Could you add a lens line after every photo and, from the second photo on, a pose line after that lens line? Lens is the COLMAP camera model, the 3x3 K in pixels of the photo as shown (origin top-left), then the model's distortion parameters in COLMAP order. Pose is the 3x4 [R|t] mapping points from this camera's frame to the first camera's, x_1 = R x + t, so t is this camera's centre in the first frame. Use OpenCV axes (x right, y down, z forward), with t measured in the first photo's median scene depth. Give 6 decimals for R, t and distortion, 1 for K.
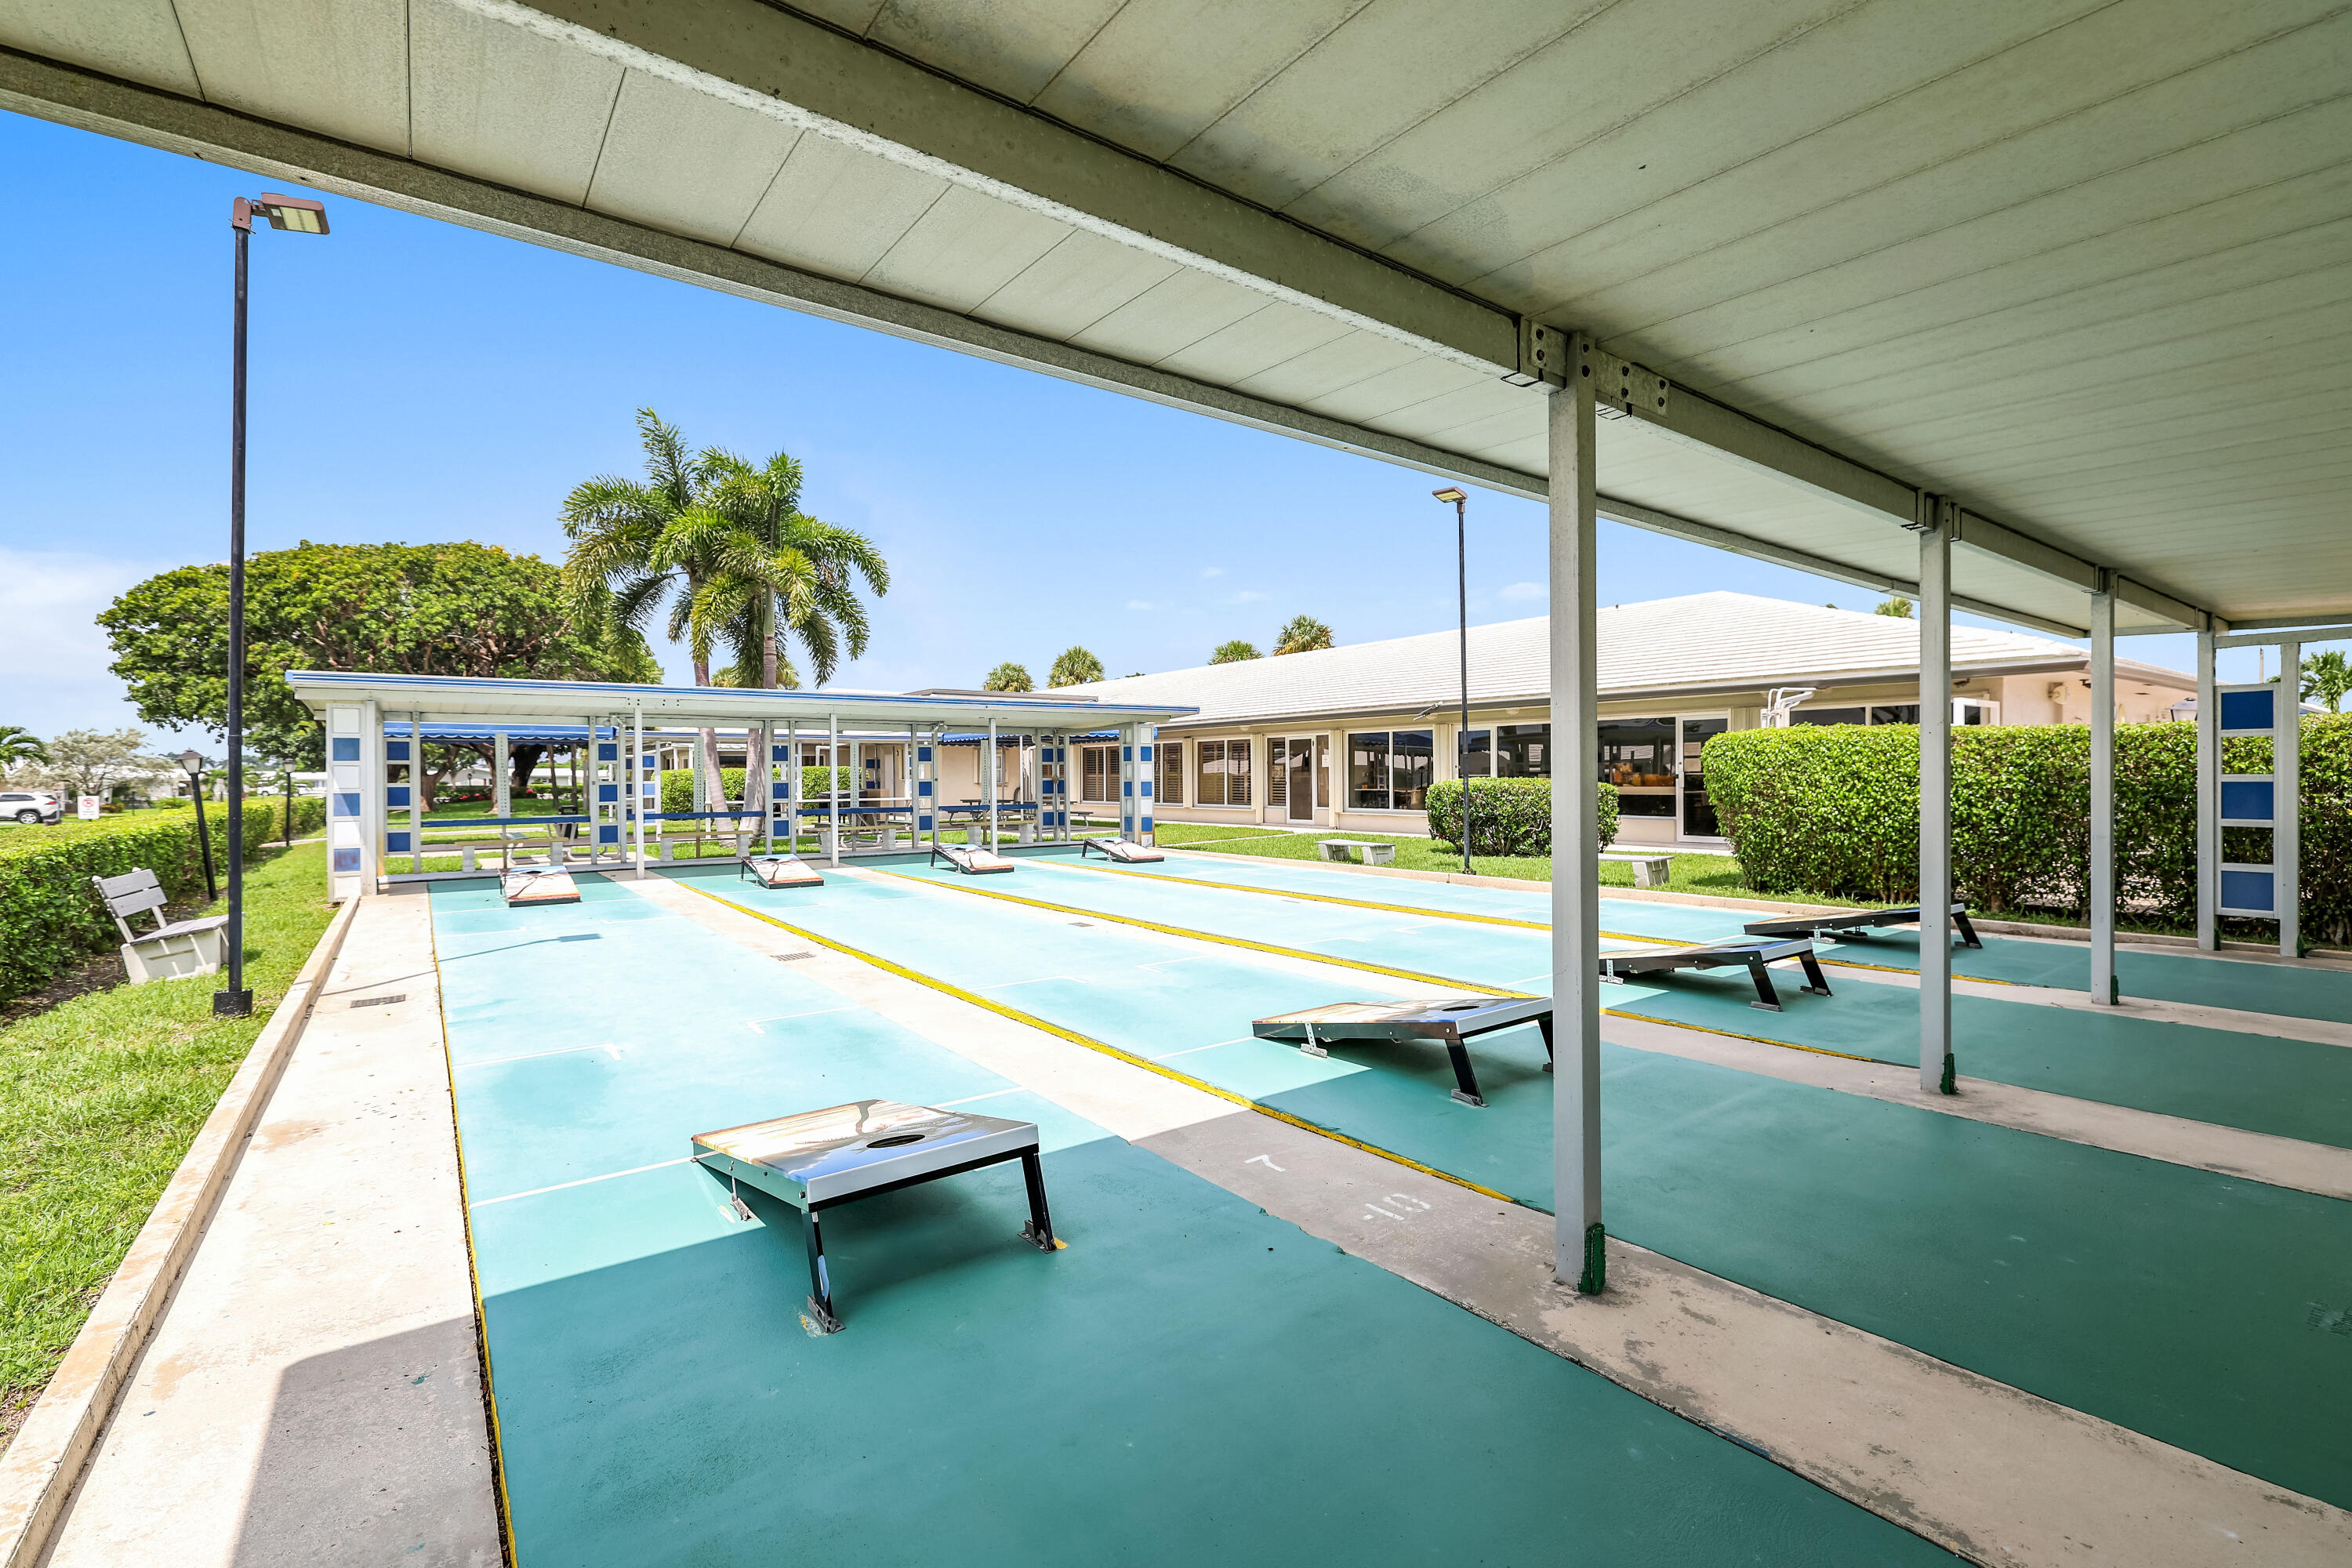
lens RADIAL K [[1018.2, 0, 1184.7], [0, 1018.2, 779.4], [0, 0, 1]] dist [0.001802, -0.000340]
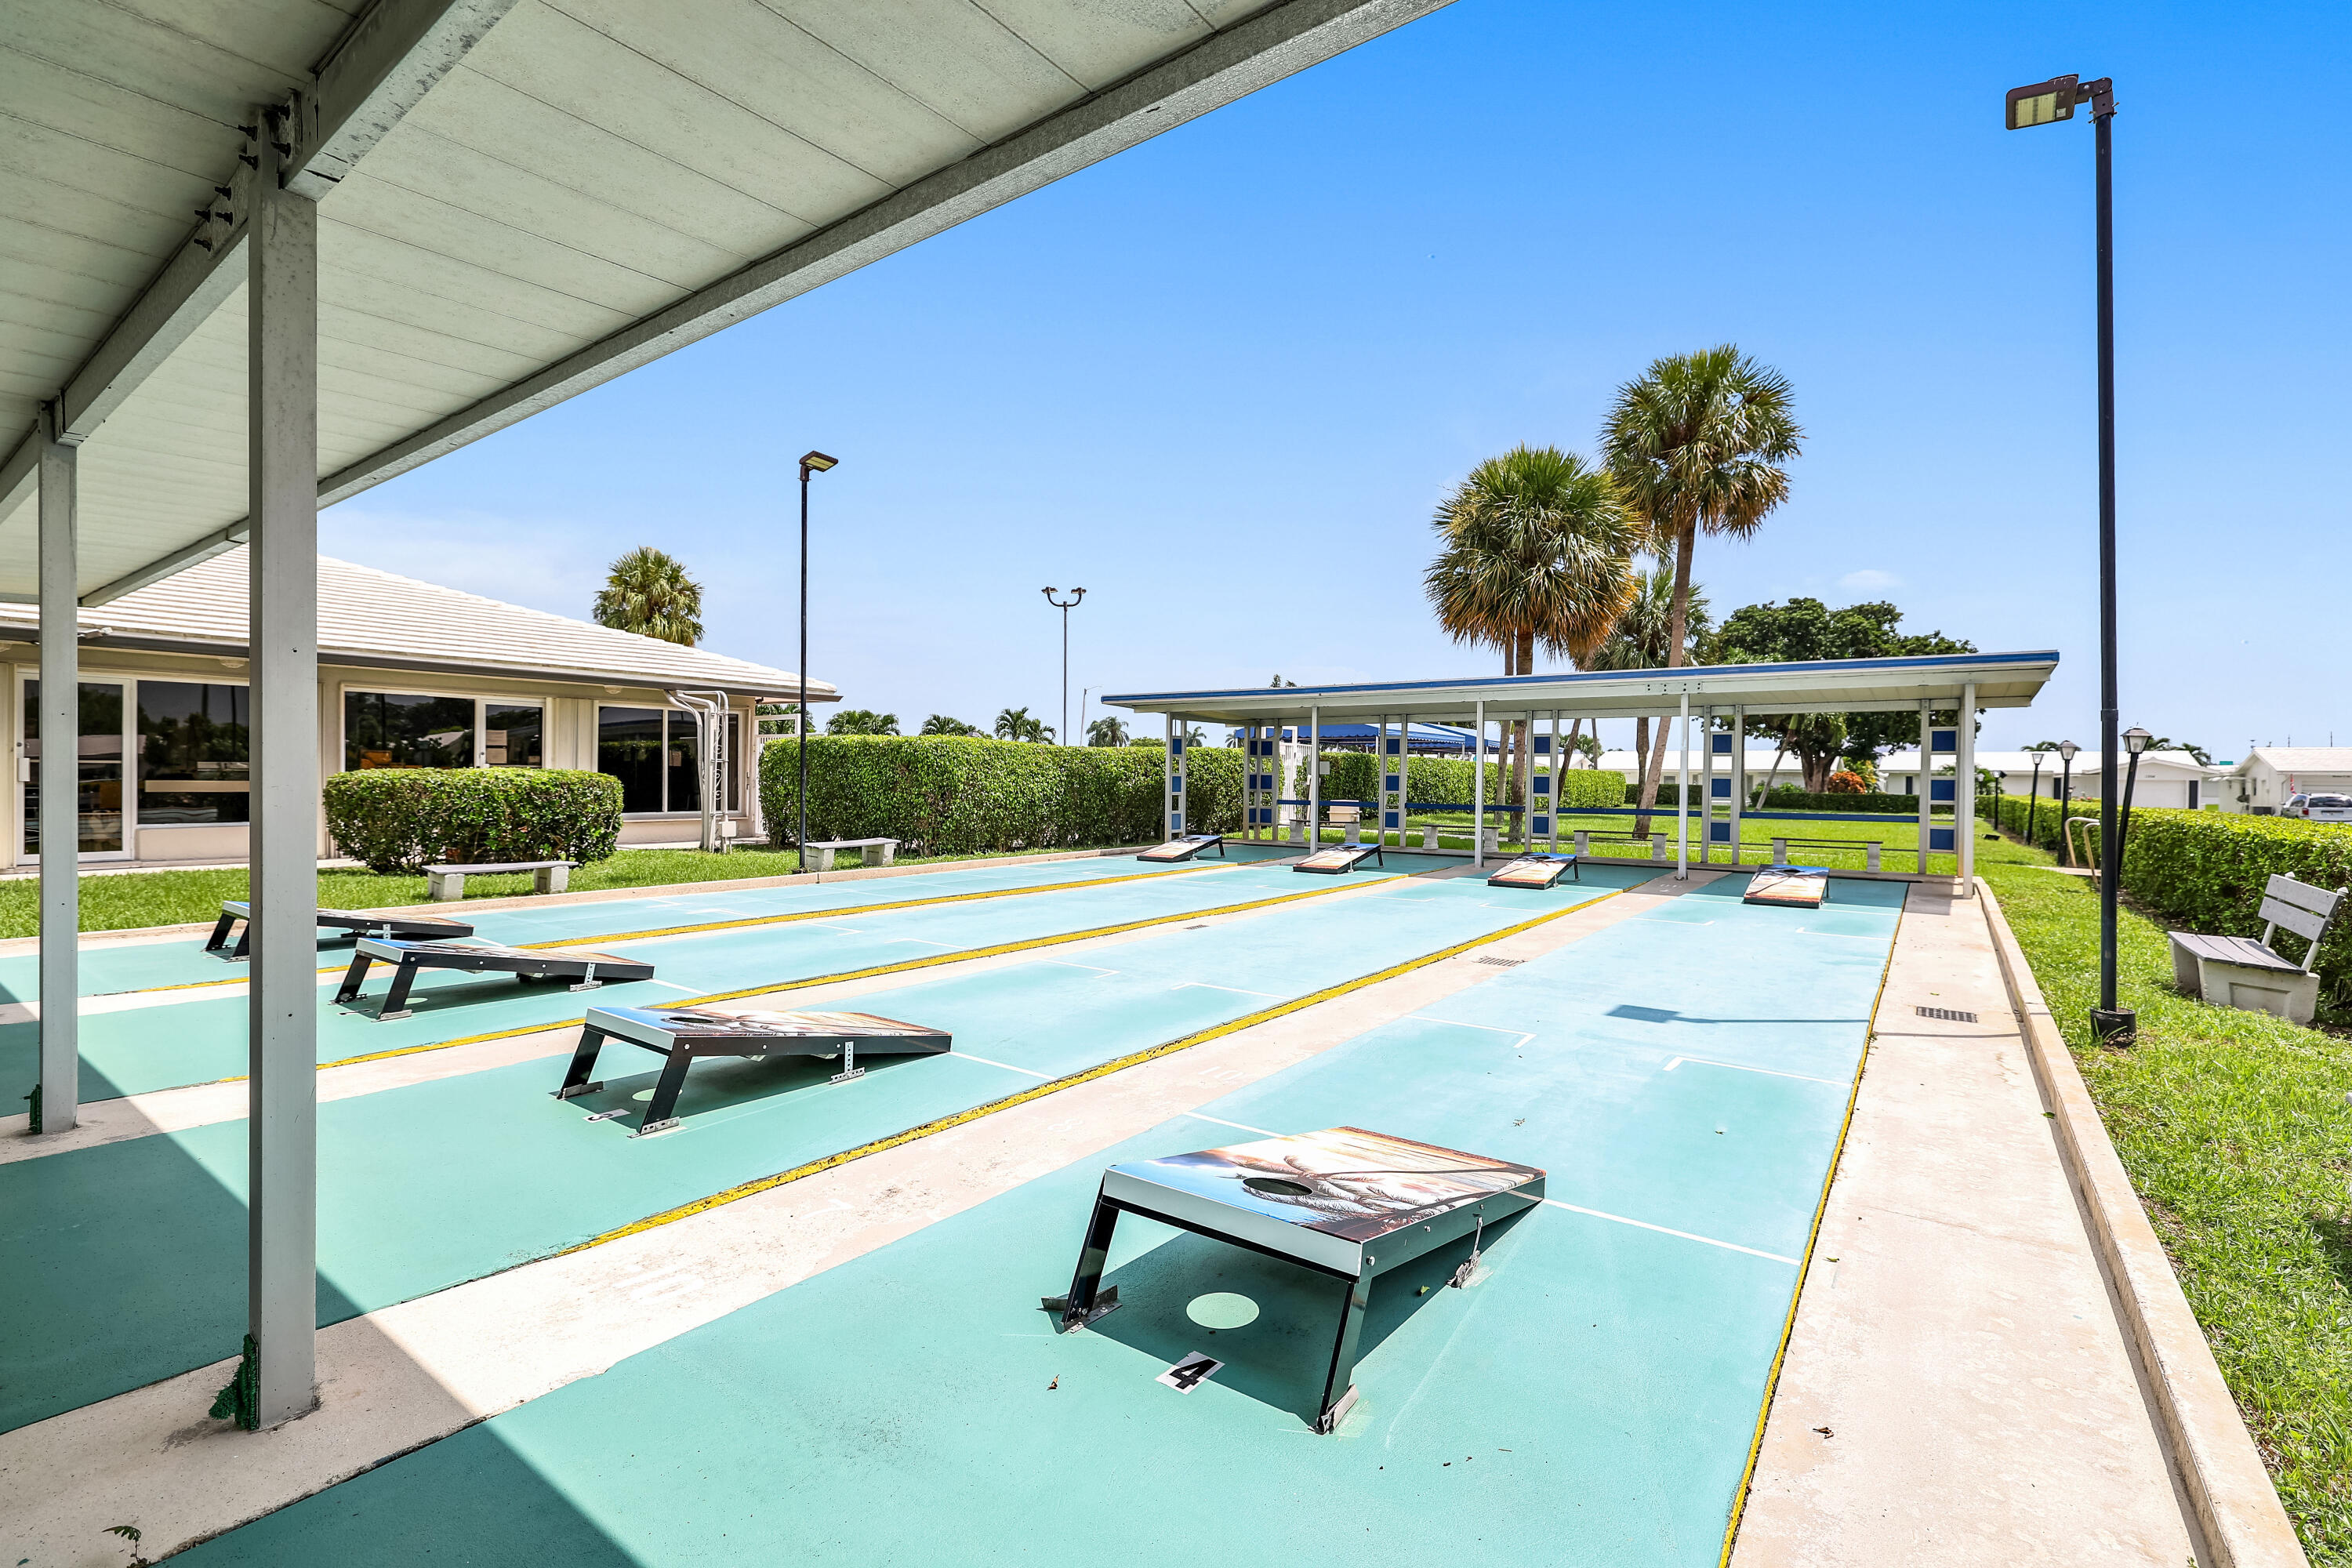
lens RADIAL K [[1018.2, 0, 1189.3], [0, 1018.2, 780.1], [0, 0, 1]] dist [0.001802, -0.000340]
pose [[-0.296574, -0.002267, 0.955007, -1.217146], [-0.004366, 0.999990, 0.001017, 0.007271], [-0.955000, -0.003868, -0.296581, 1.598691]]
